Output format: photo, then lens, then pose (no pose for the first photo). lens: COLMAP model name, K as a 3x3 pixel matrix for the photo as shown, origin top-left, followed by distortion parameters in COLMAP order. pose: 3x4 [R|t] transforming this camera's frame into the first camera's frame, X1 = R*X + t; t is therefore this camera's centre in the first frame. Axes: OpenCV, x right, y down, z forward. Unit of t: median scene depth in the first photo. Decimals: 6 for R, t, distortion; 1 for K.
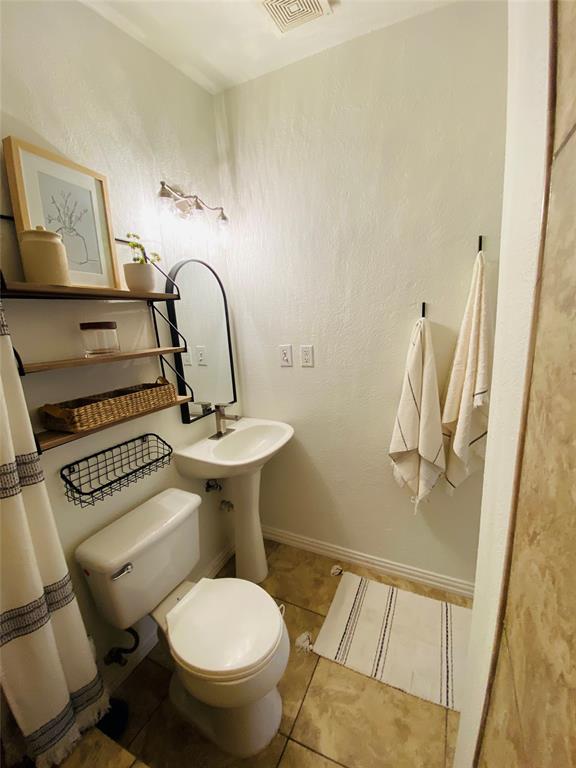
lens RADIAL K [[310.8, 0, 288.9], [0, 310.8, 384.2], [0, 0, 1]] dist [0.016066, -0.017737]
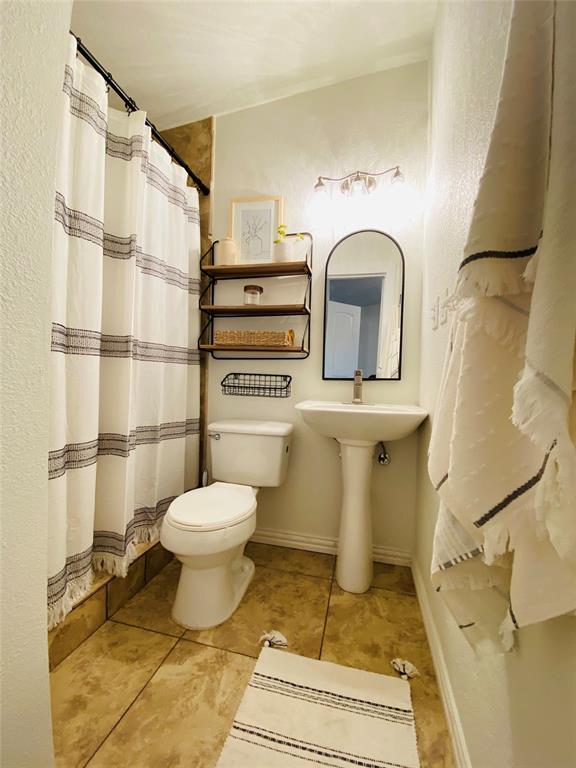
lens RADIAL K [[310.8, 0, 289.9], [0, 310.8, 385.6], [0, 0, 1]] dist [0.016066, -0.017737]
pose [[0.210425, 0.071845, -0.974966, 0.890748], [-0.234631, 0.971858, 0.020976, 0.189461], [0.949036, 0.224344, 0.221360, 0.801258]]
